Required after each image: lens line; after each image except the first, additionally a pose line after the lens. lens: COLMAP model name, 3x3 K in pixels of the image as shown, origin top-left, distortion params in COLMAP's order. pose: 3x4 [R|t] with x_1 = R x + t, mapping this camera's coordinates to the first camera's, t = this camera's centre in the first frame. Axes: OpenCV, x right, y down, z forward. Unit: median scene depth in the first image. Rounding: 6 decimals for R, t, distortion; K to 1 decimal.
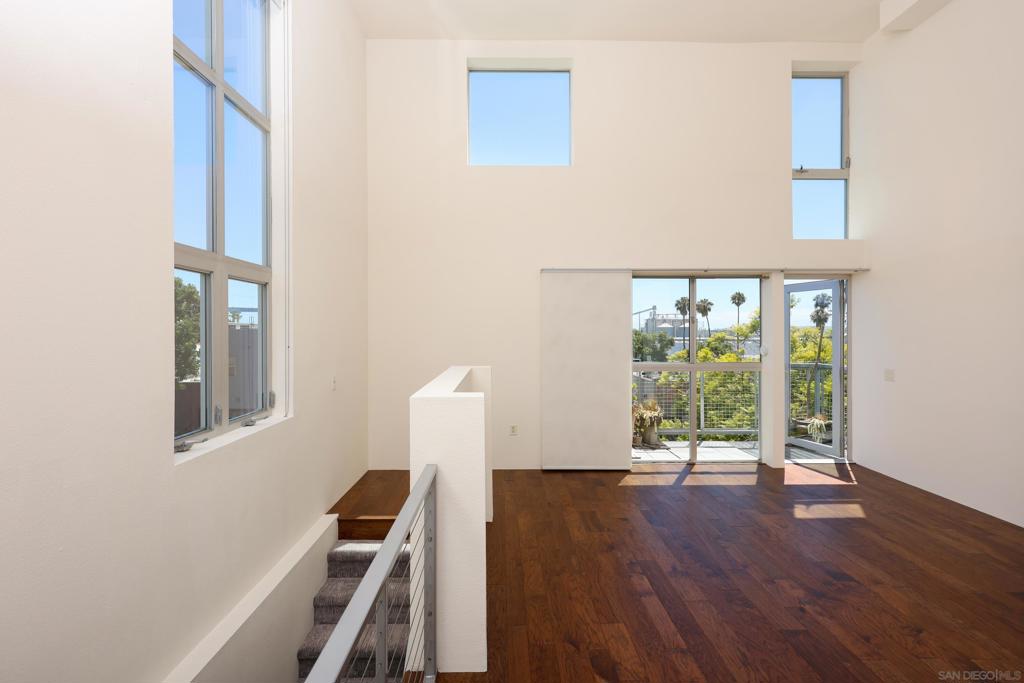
lens RADIAL K [[461.4, 0, 512.4], [0, 461.4, 333.4], [0, 0, 1]] dist [-0.001708, 0.000264]
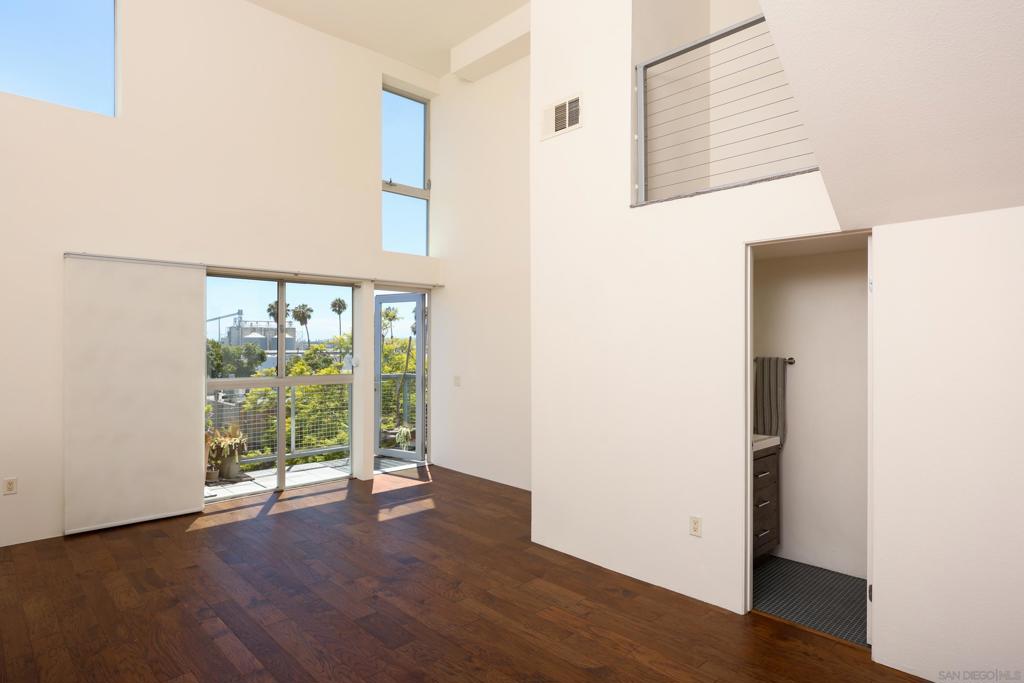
lens RADIAL K [[563.9, 0, 511.0], [0, 563.9, 339.6], [0, 0, 1]] dist [0.001039, -0.000483]
pose [[0.734212, 0.007144, 0.678882, -0.021300], [-0.000048, 0.999945, -0.010471, 0.003627], [-0.678920, 0.007655, 0.734173, -0.098286]]
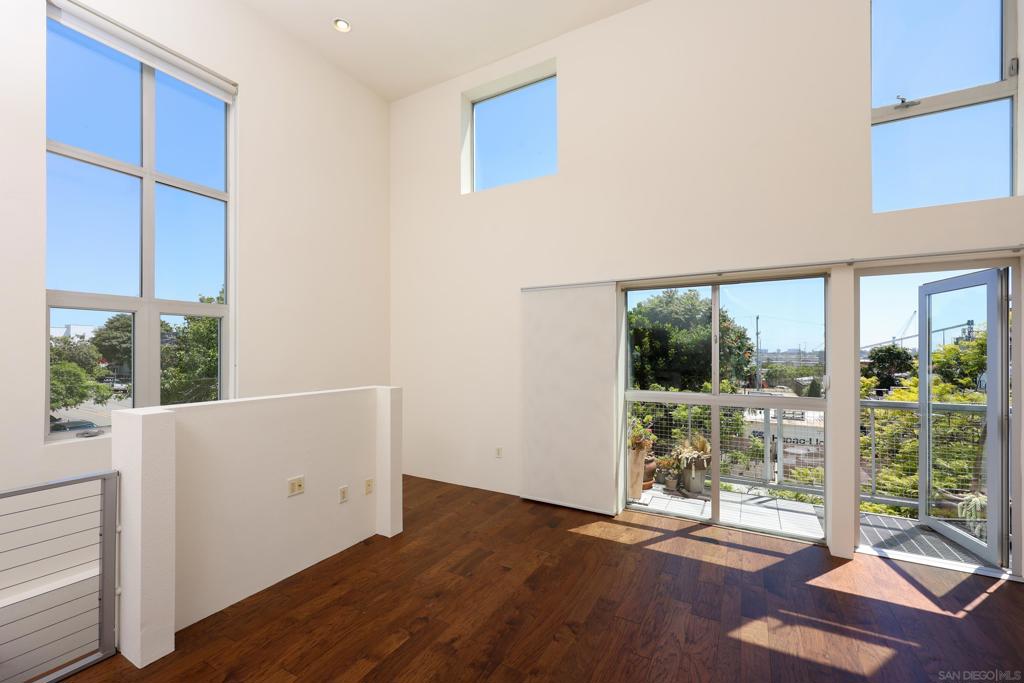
lens RADIAL K [[419.3, 0, 515.2], [0, 419.3, 348.2], [0, 0, 1]] dist [0.001913, 0.000366]
pose [[0.863372, -0.004378, -0.504550, 0.481141], [-0.003269, 0.999893, -0.014271, -0.001971], [0.504558, 0.013971, 0.863265, 0.233405]]
